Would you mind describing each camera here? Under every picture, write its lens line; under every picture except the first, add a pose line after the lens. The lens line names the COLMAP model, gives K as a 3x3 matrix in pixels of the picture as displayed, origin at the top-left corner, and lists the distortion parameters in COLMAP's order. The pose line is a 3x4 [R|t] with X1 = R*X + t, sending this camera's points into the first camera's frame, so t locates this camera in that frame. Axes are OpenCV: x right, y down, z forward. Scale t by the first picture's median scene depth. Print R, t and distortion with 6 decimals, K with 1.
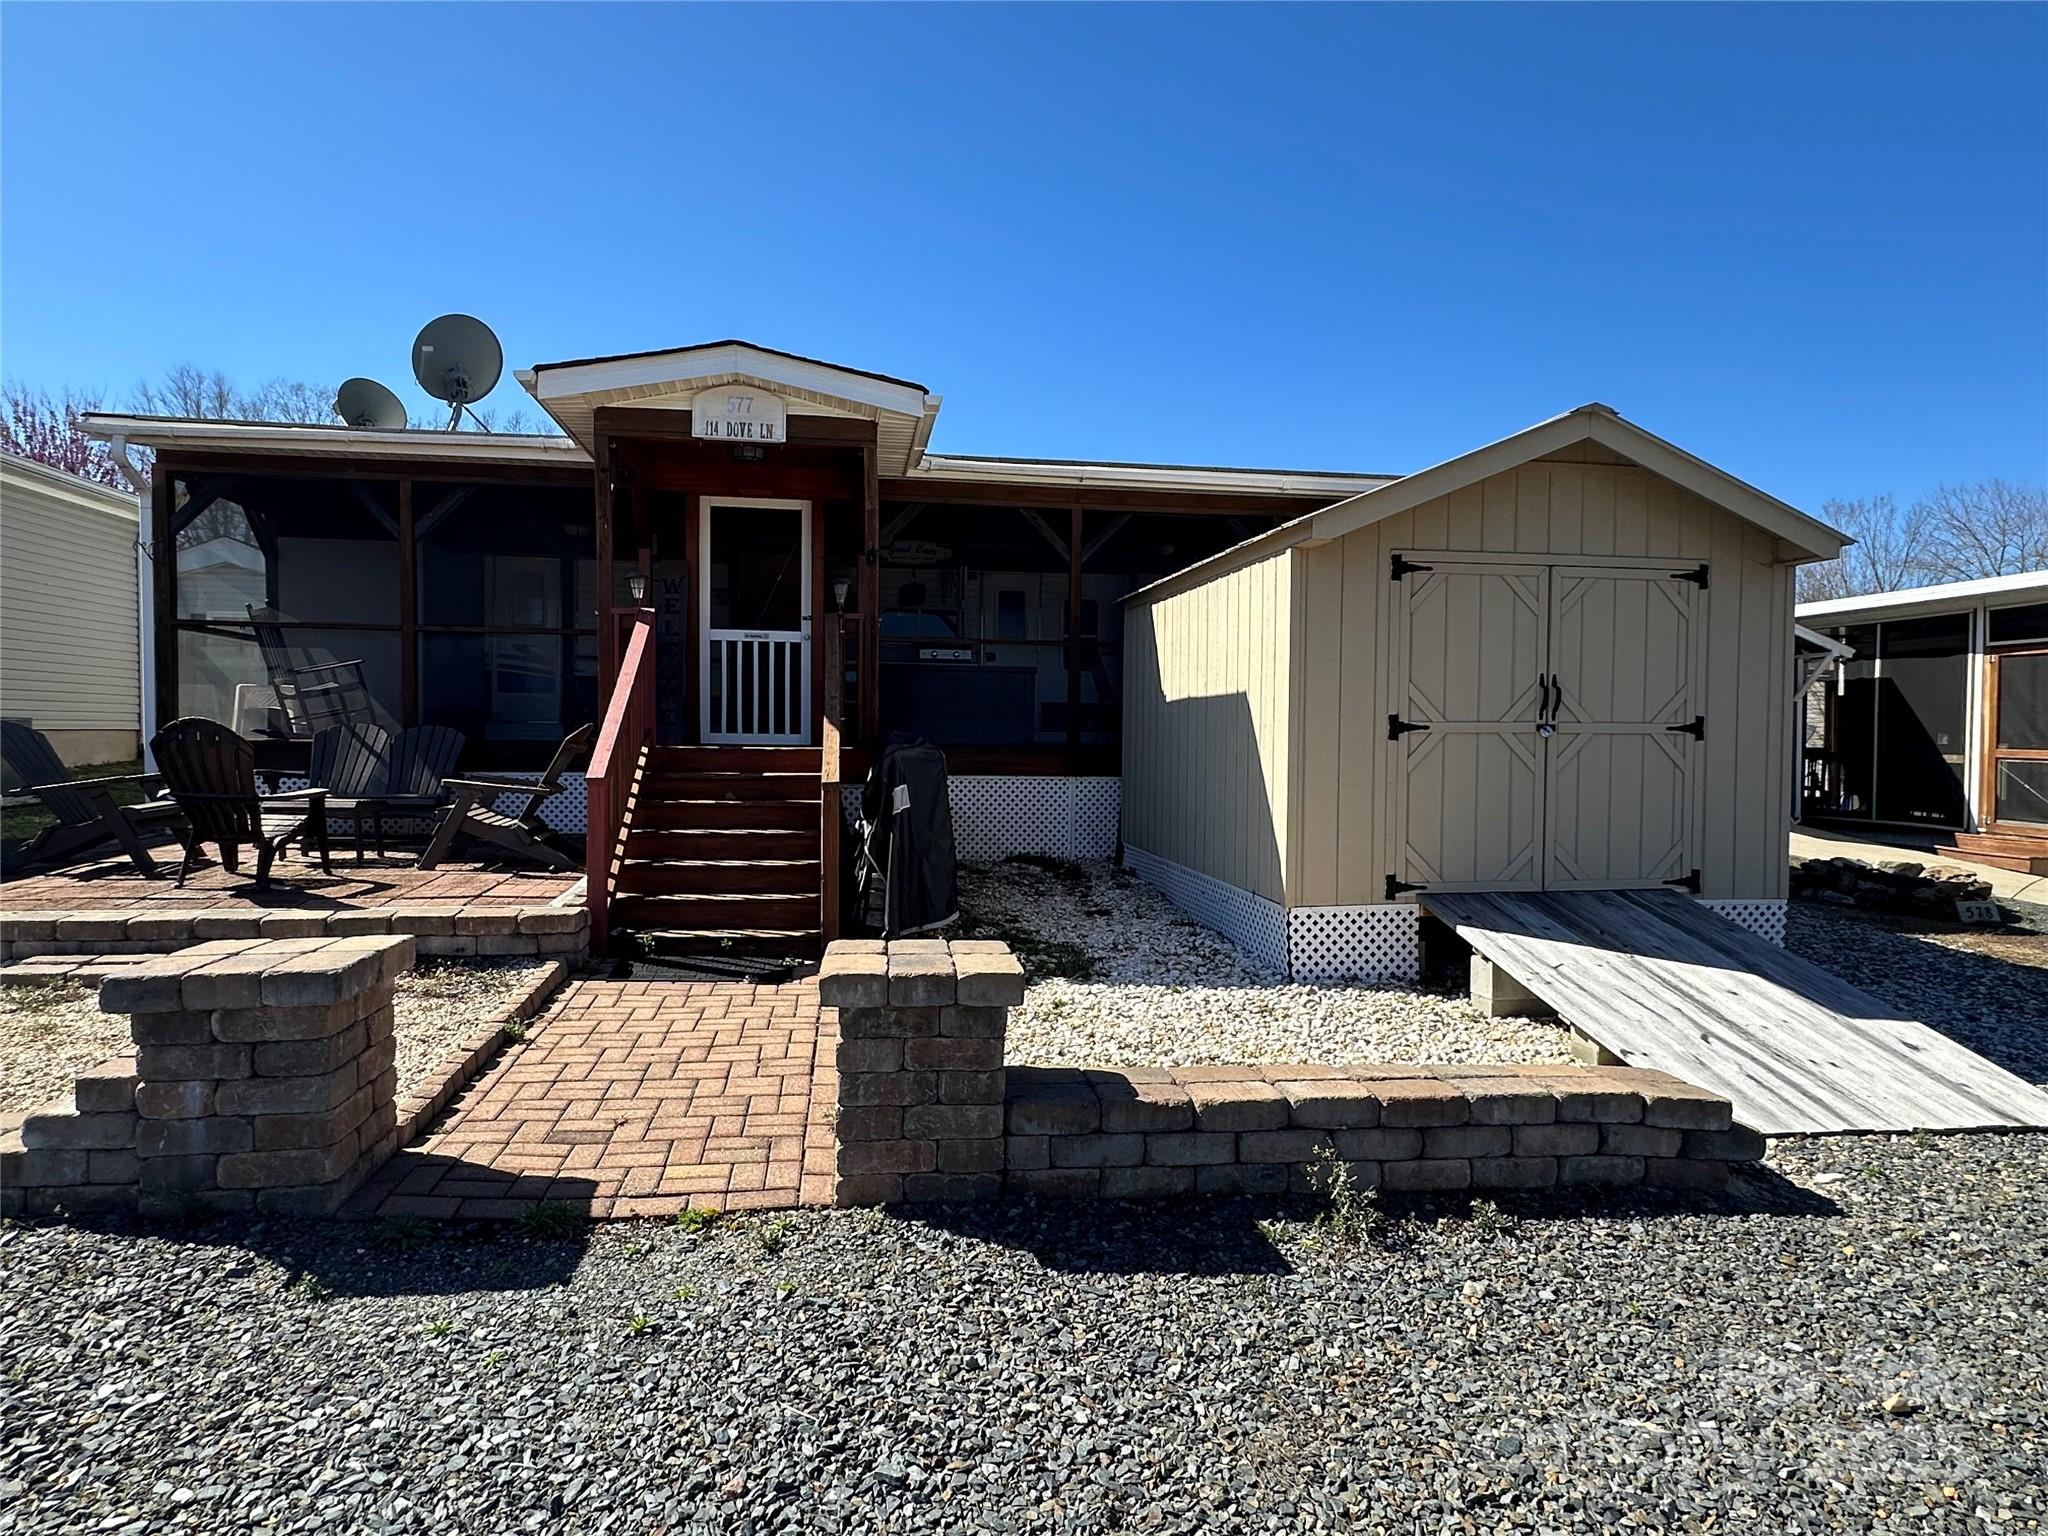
lens RADIAL K [[1185.2, 0, 1019.4], [0, 1185.2, 763.9], [0, 0, 1]] dist [-0.006017, 0.000397]
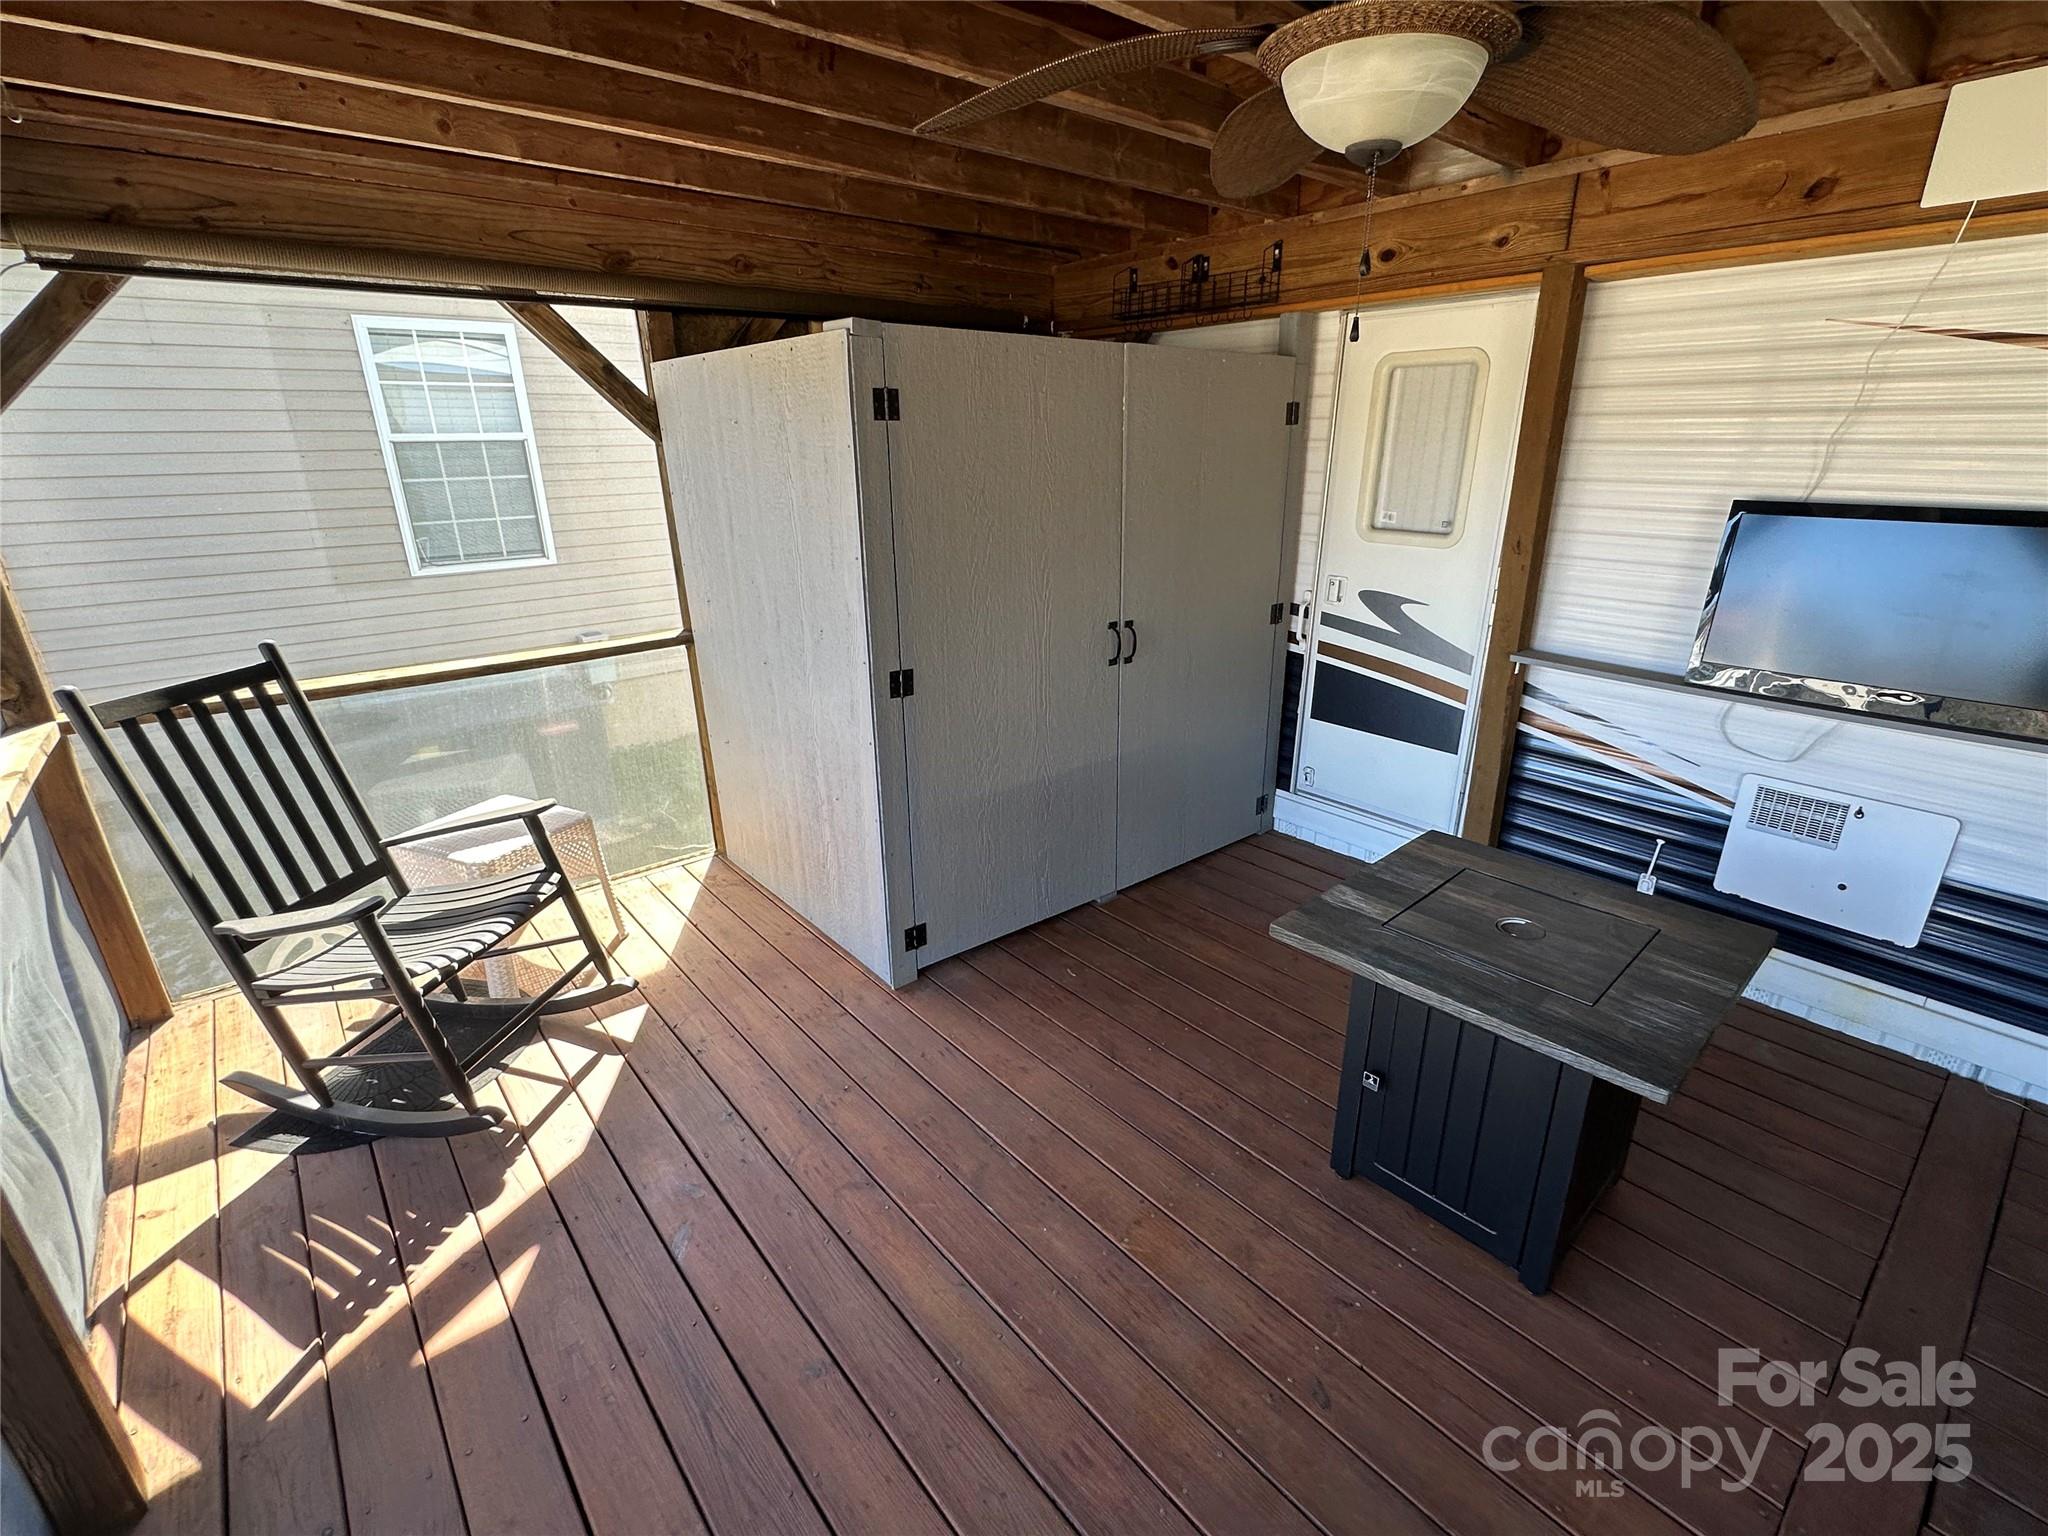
lens RADIAL K [[930.4, 0, 1021.5], [0, 930.4, 769.2], [0, 0, 1]] dist [-0.005153, 0.000859]
pose [[0.512808, 0.275644, -0.813049, -0.485335], [-0.002818, 0.947589, 0.319479, -0.269136], [0.858499, -0.161540, 0.486708, 1.530006]]
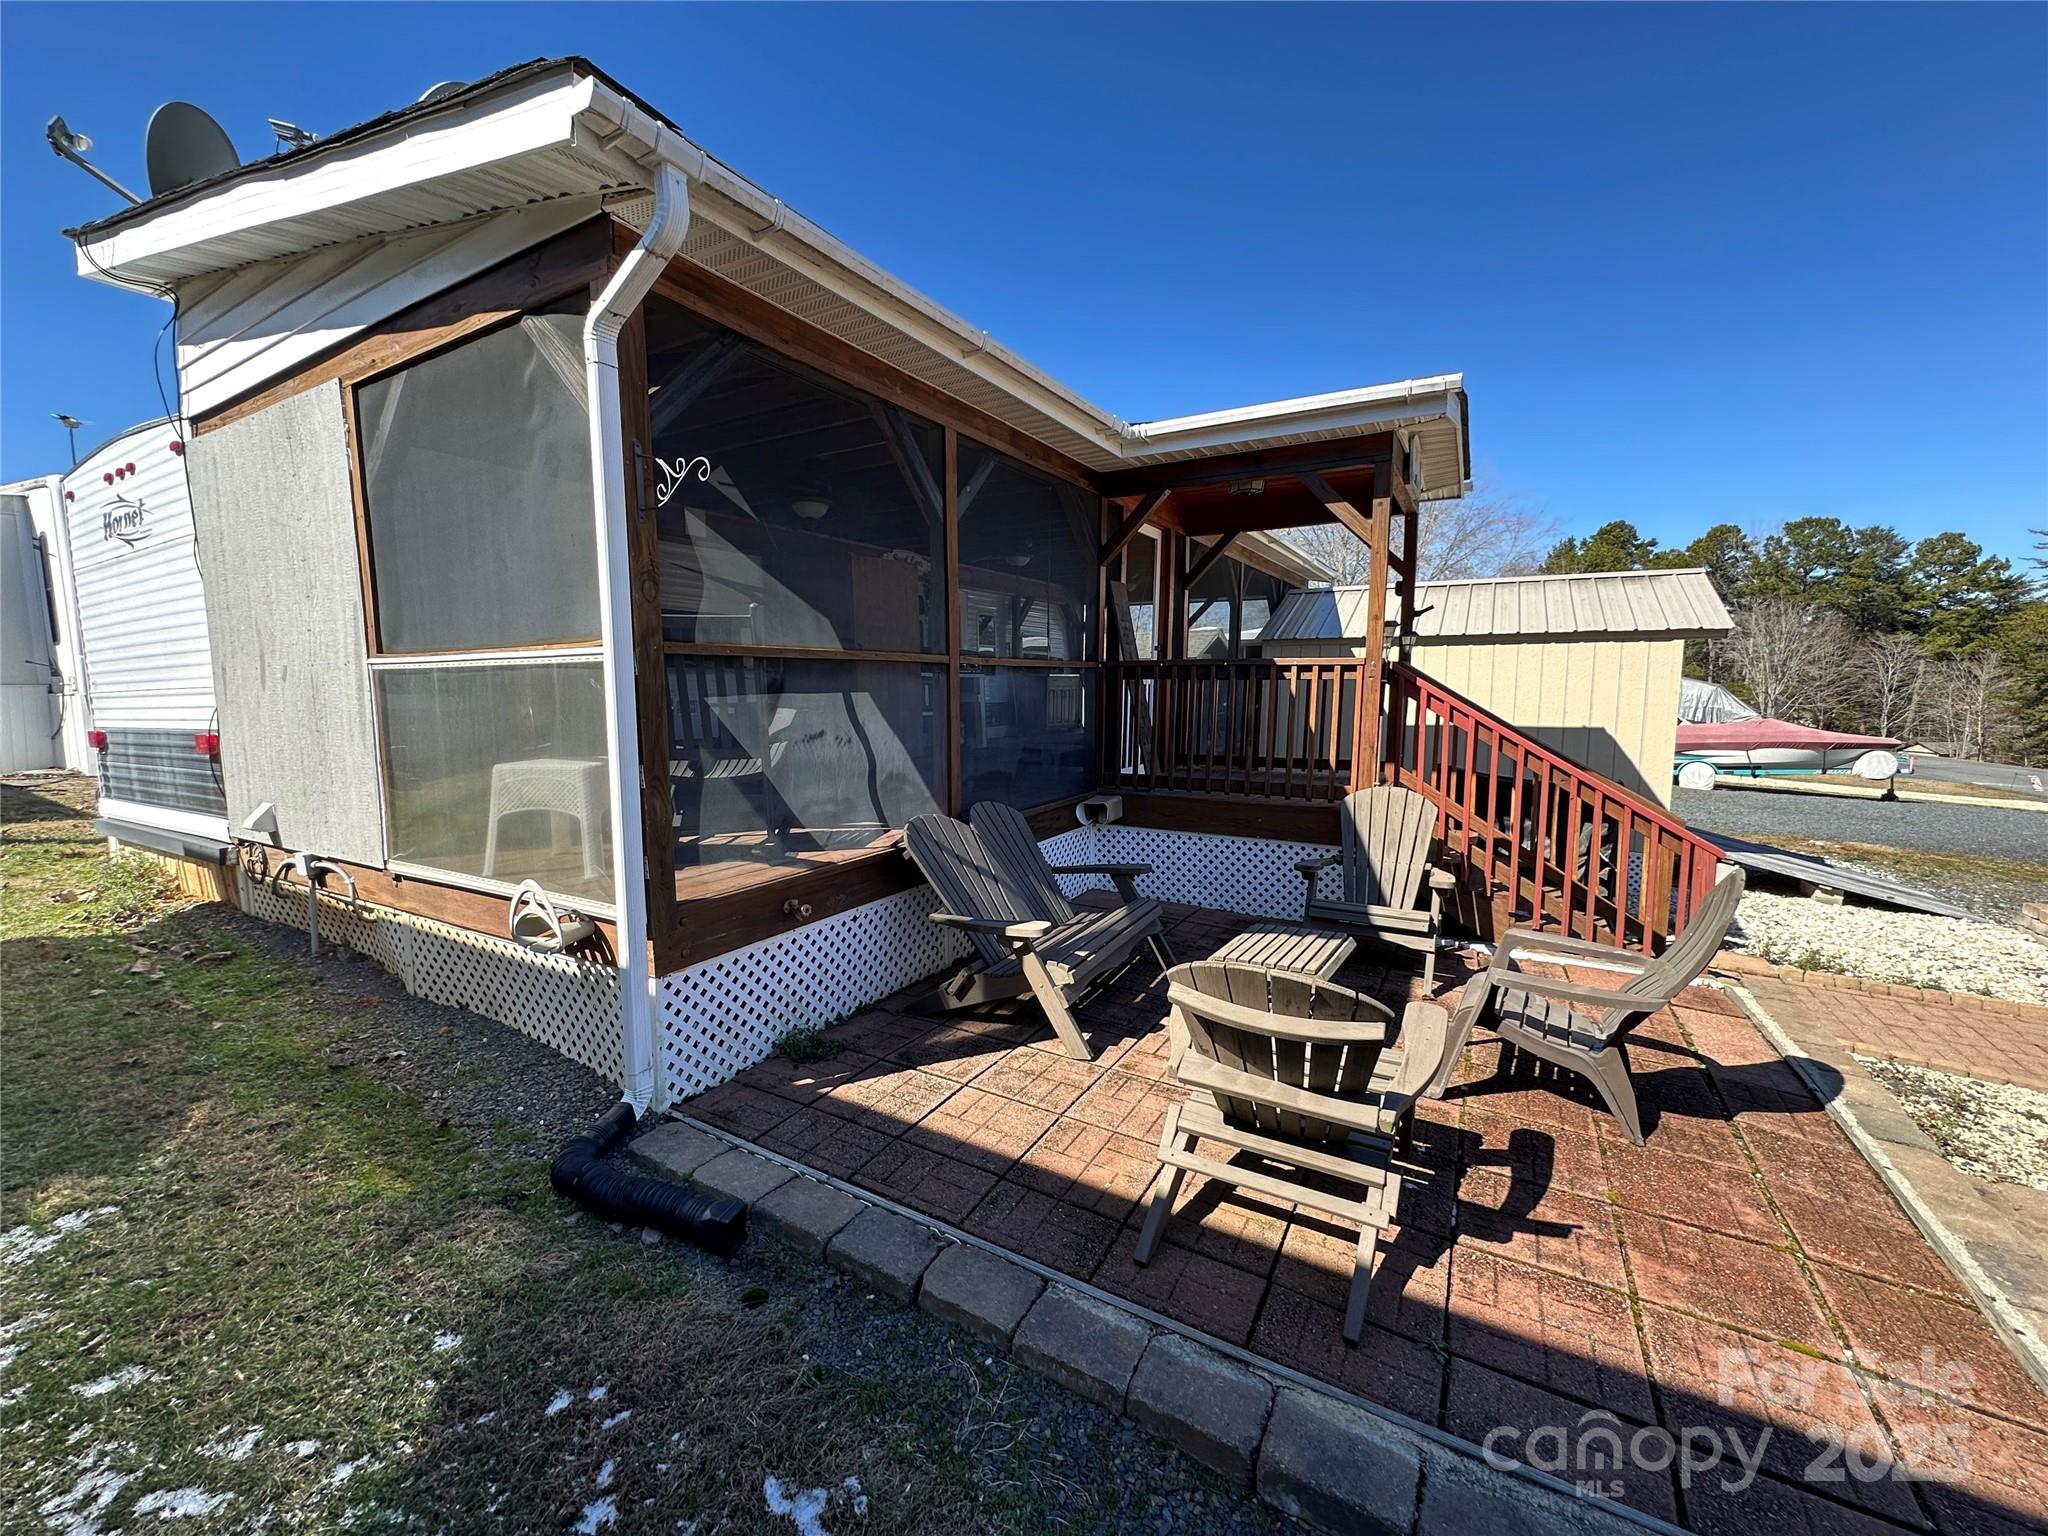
lens RADIAL K [[814.1, 0, 1026.8], [0, 814.1, 766.5], [0, 0, 1]] dist [-0.004455, 0.000125]
pose [[0.631860, -0.092531, 0.769540, -1.189004], [0.031069, 0.995074, 0.094140, -0.136920], [-0.774460, -0.035574, 0.631622, 0.959855]]
